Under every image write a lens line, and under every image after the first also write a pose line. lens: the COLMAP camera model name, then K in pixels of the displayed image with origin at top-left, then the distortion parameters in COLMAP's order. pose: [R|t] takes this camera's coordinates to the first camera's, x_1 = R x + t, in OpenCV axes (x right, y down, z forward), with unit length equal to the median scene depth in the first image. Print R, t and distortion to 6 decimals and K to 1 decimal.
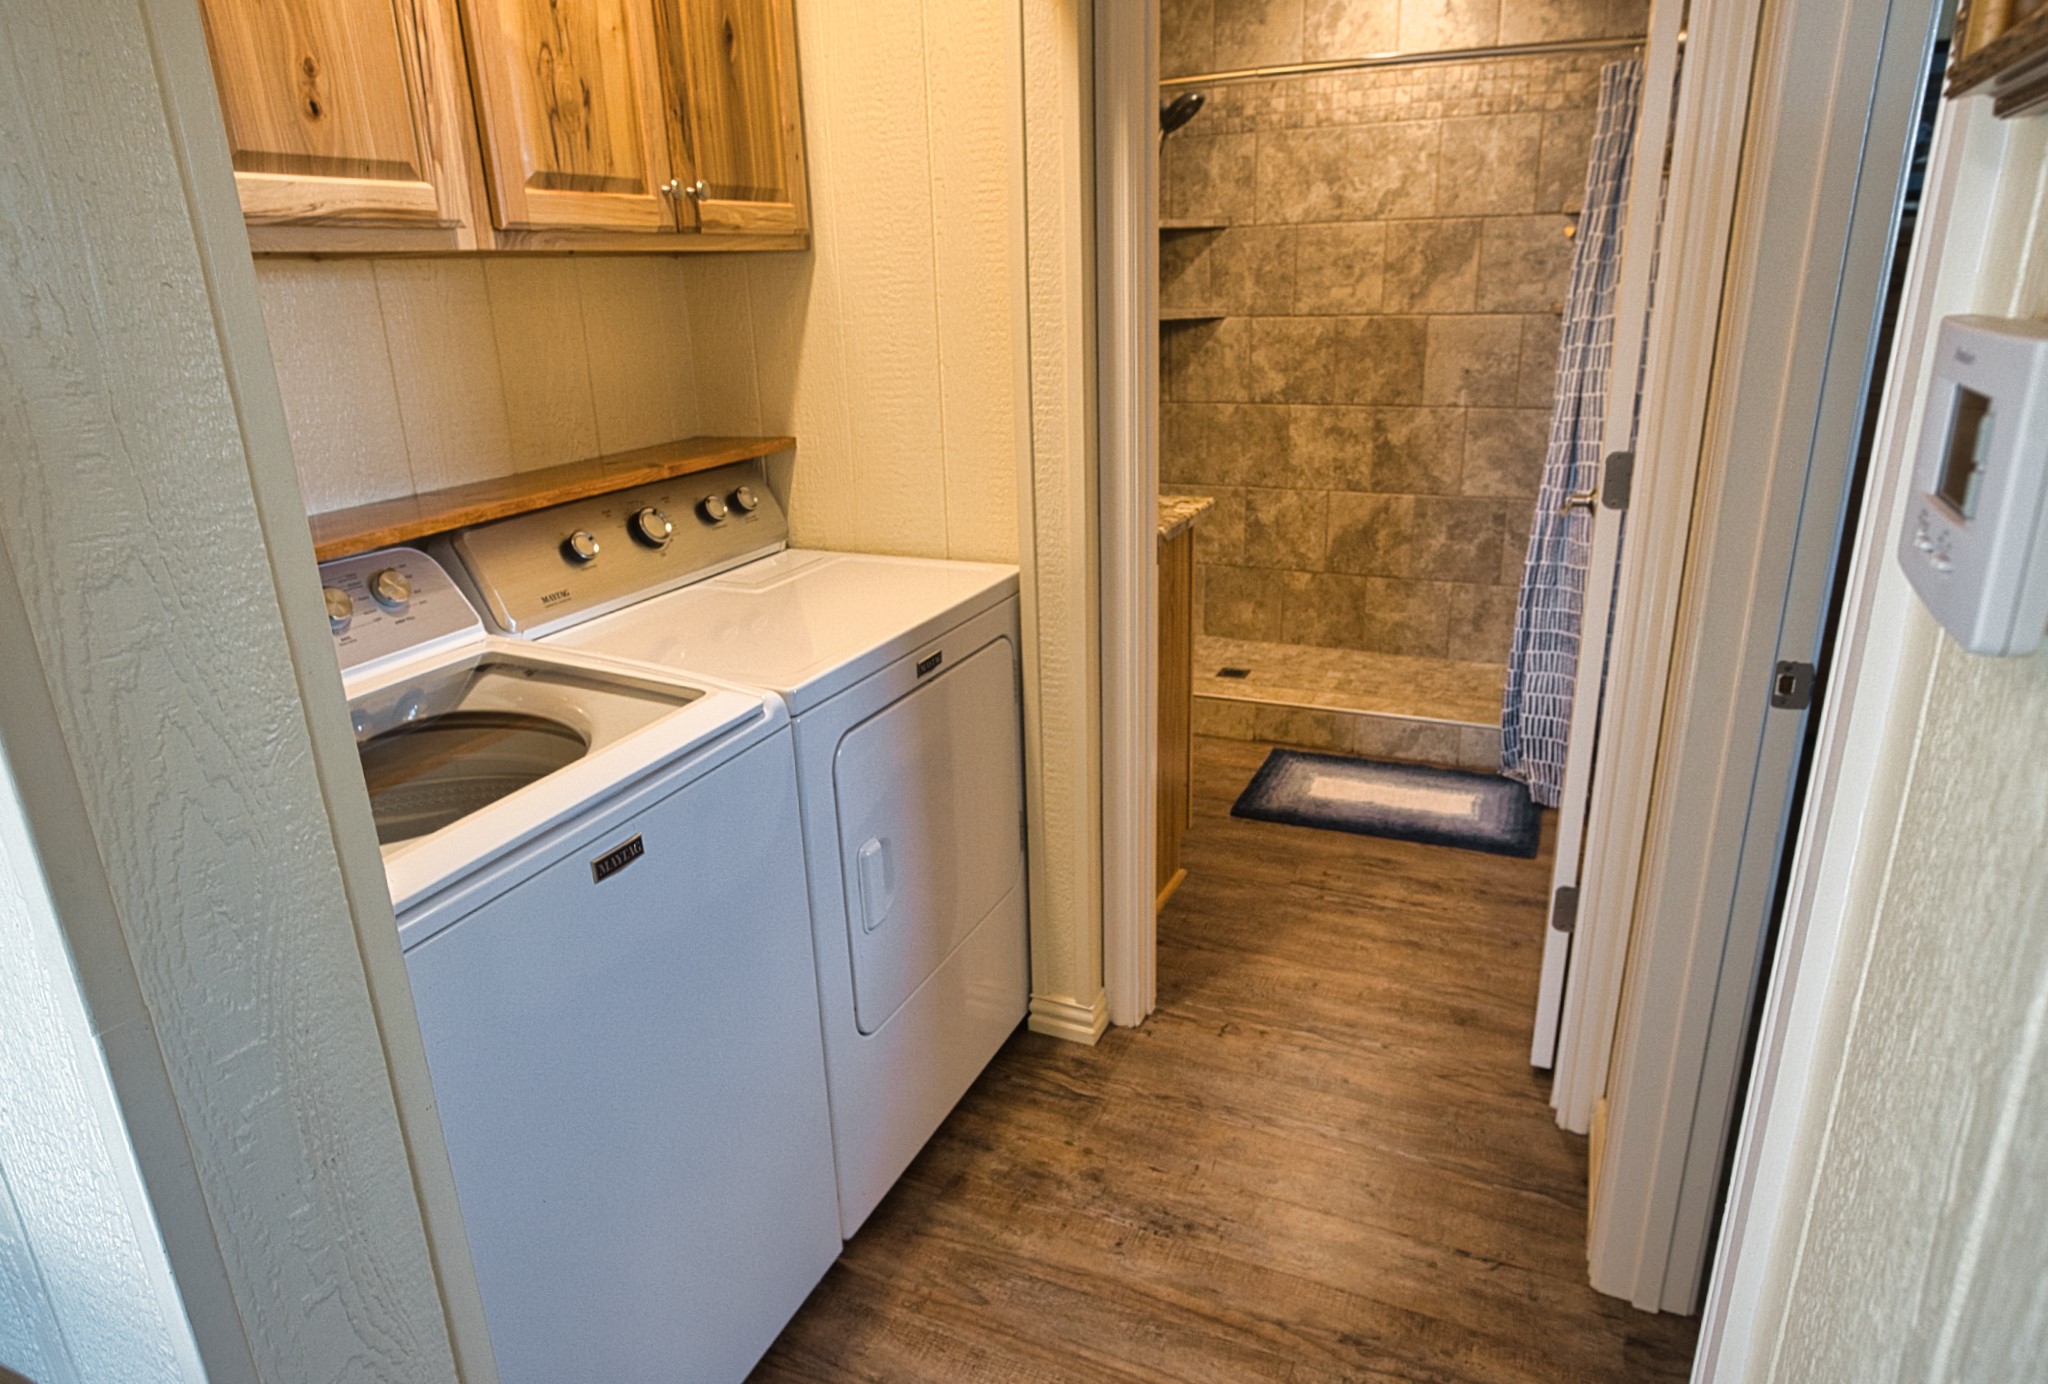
lens RADIAL K [[1230.0, 0, 1026.4], [0, 1230.0, 683.7], [0, 0, 1]] dist [-0.004197, 0.001544]
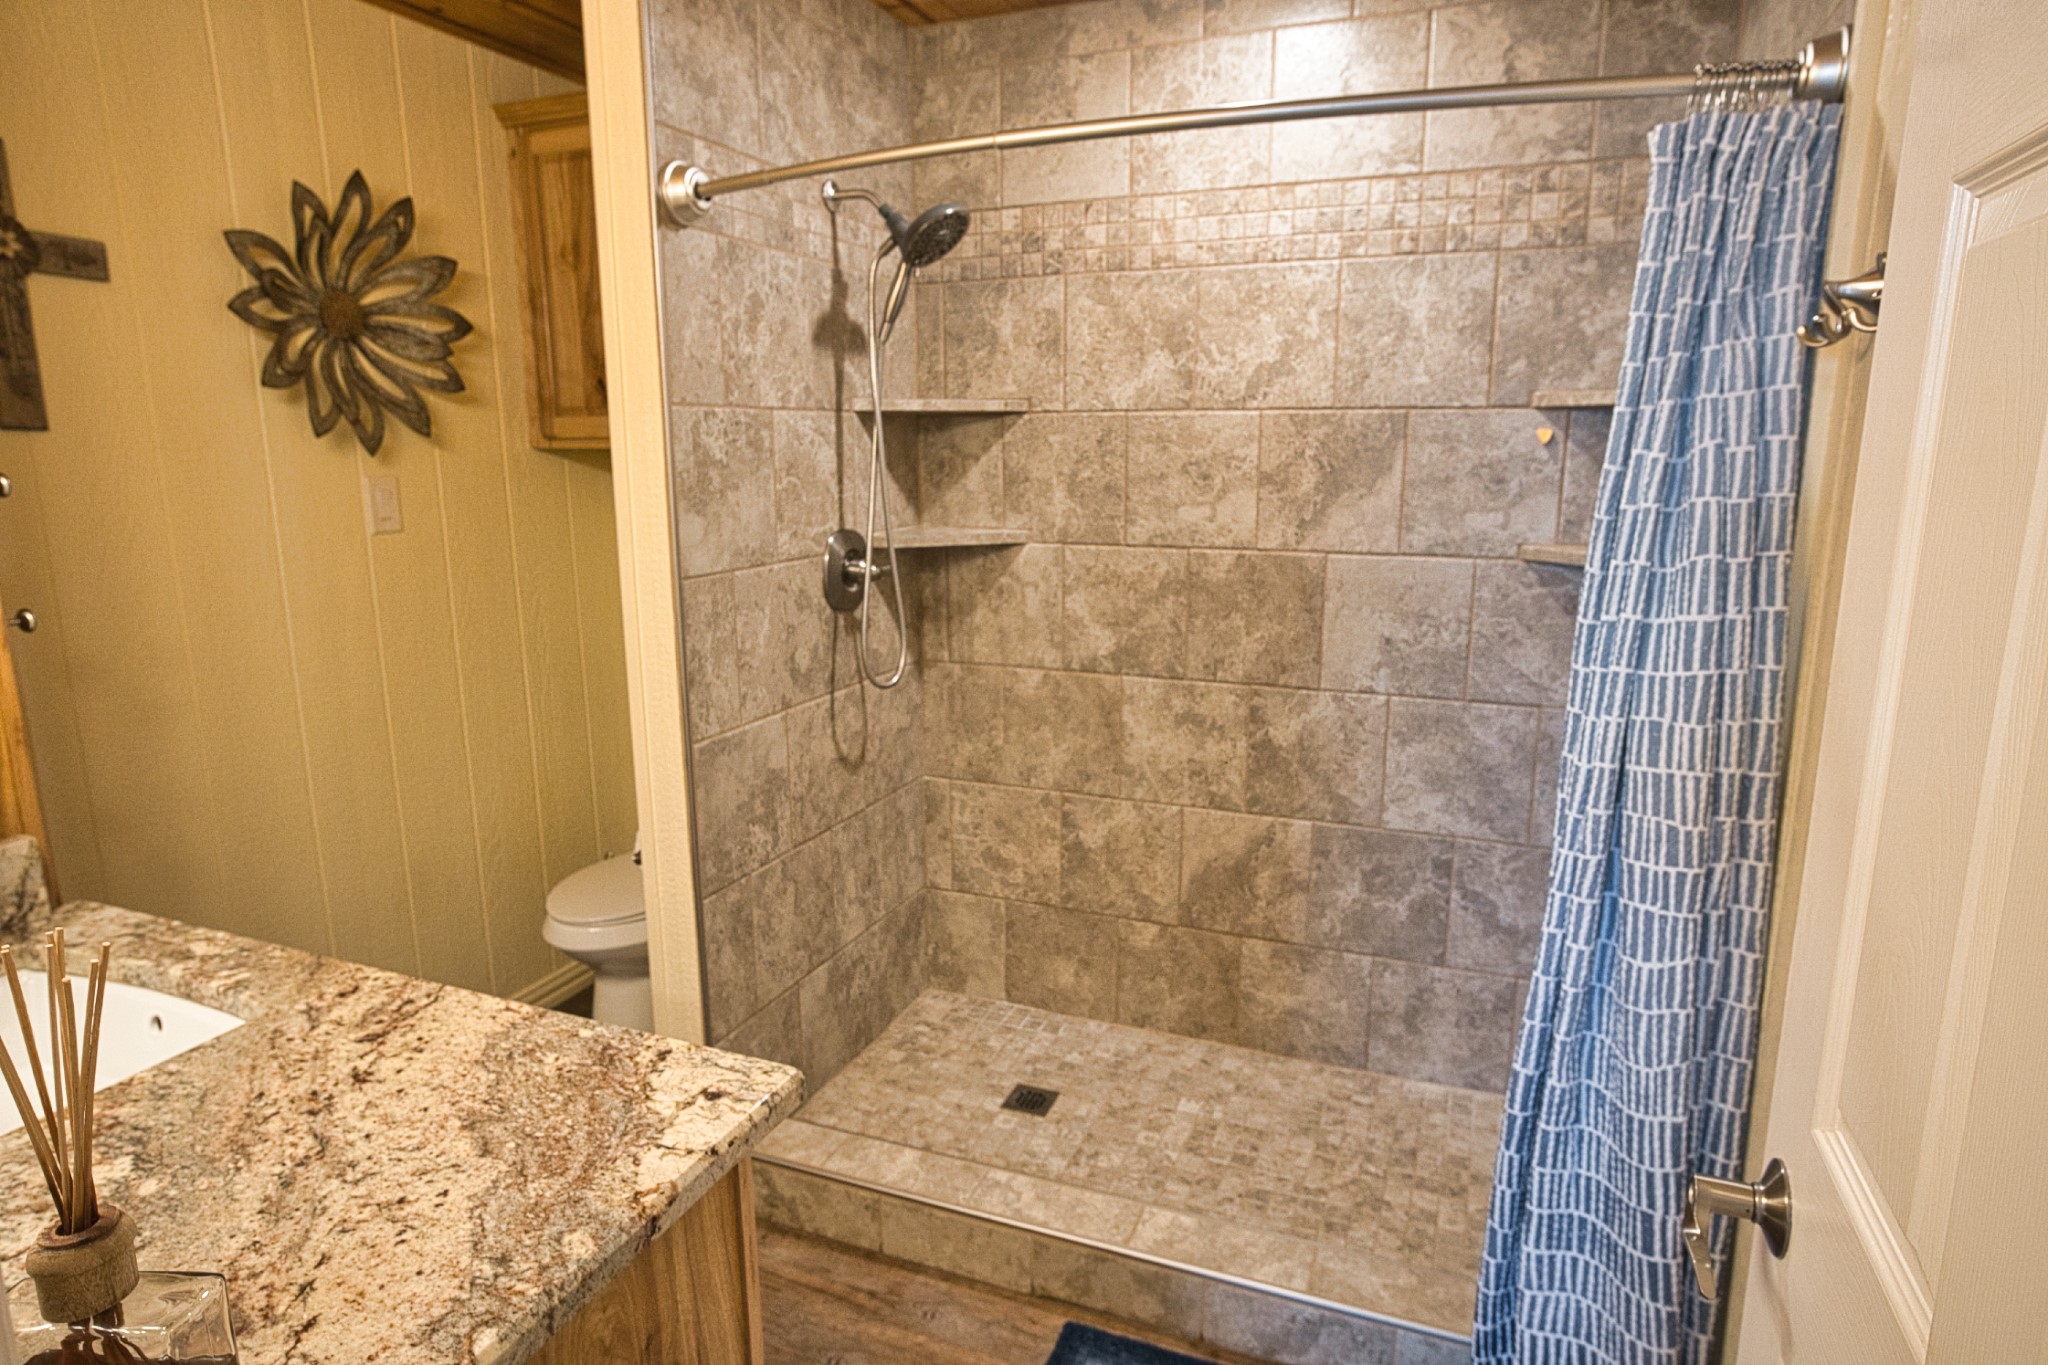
lens RADIAL K [[1144.4, 0, 1023.9], [0, 1144.4, 683.3], [0, 0, 1]] dist [-0.015962, 0.001385]
pose [[0.998990, 0.016072, 0.041971, 0.142454], [-0.011295, 0.993681, -0.111673, -0.161090], [-0.043500, 0.111086, 0.992858, 0.413996]]
